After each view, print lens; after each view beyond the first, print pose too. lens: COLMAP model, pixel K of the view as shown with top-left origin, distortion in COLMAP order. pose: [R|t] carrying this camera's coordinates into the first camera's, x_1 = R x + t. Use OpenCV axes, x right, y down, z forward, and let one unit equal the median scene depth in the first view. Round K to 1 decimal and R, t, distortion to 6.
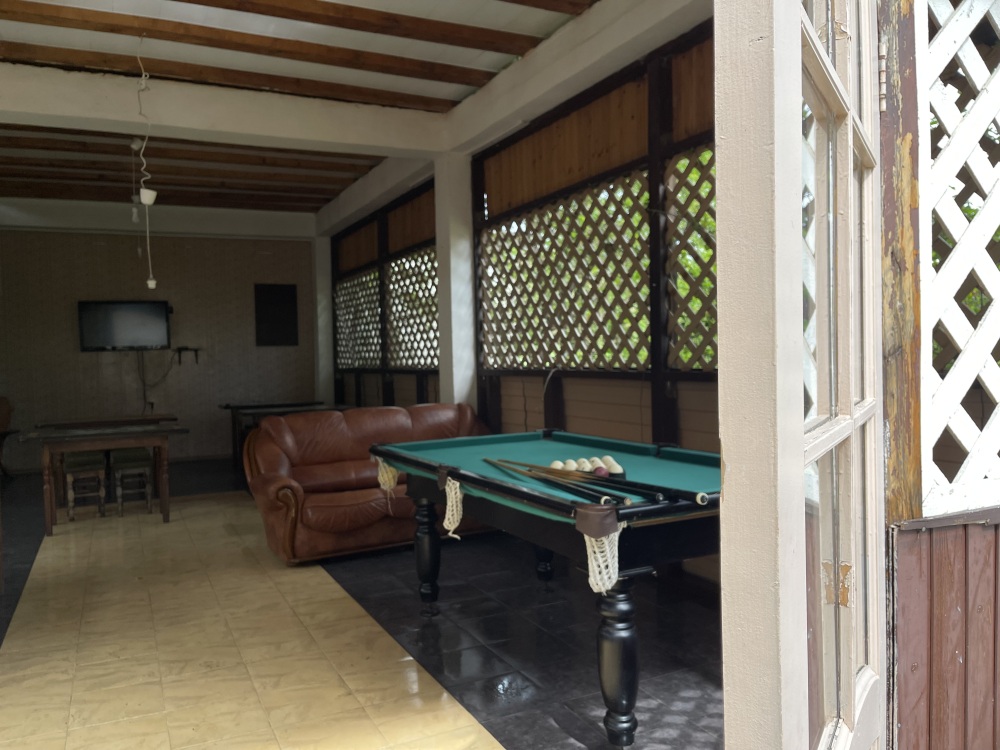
lens RADIAL K [[753.4, 0, 502.9], [0, 753.4, 376.9], [0, 0, 1]] dist [0.004555, -0.031031]
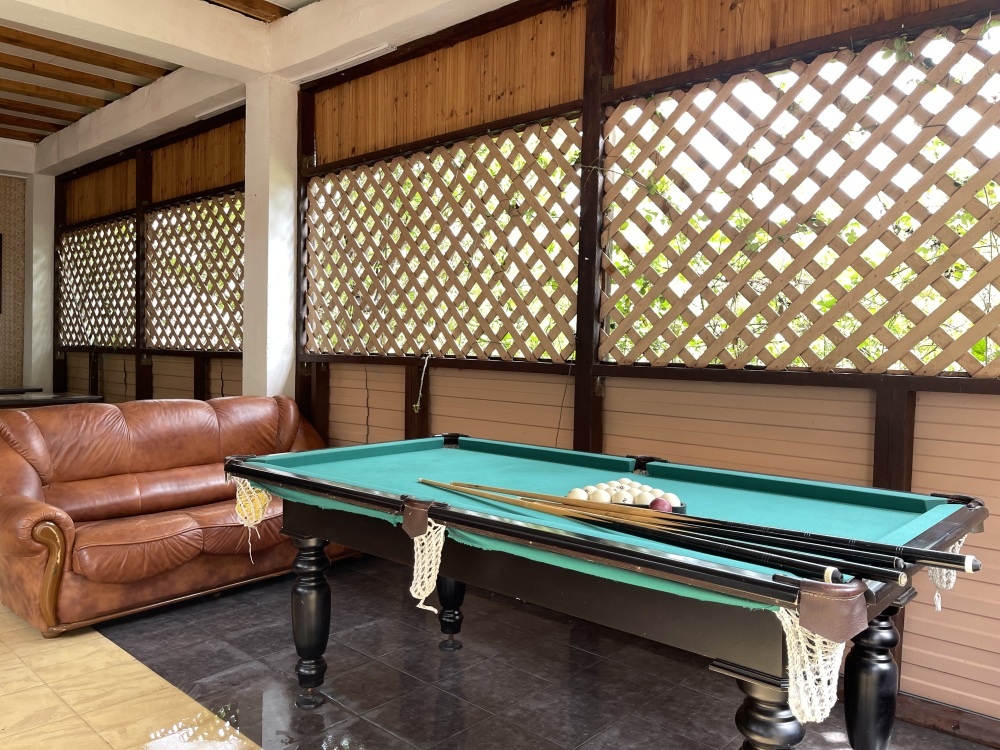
lens RADIAL K [[753.4, 0, 505.6], [0, 753.4, 367.4], [0, 0, 1]] dist [0.004555, -0.031031]
pose [[0.931822, 0.032951, 0.361416, -0.152920], [-0.032543, 0.999444, -0.007215, 0.004627], [-0.361453, -0.005038, 0.932377, 0.236500]]
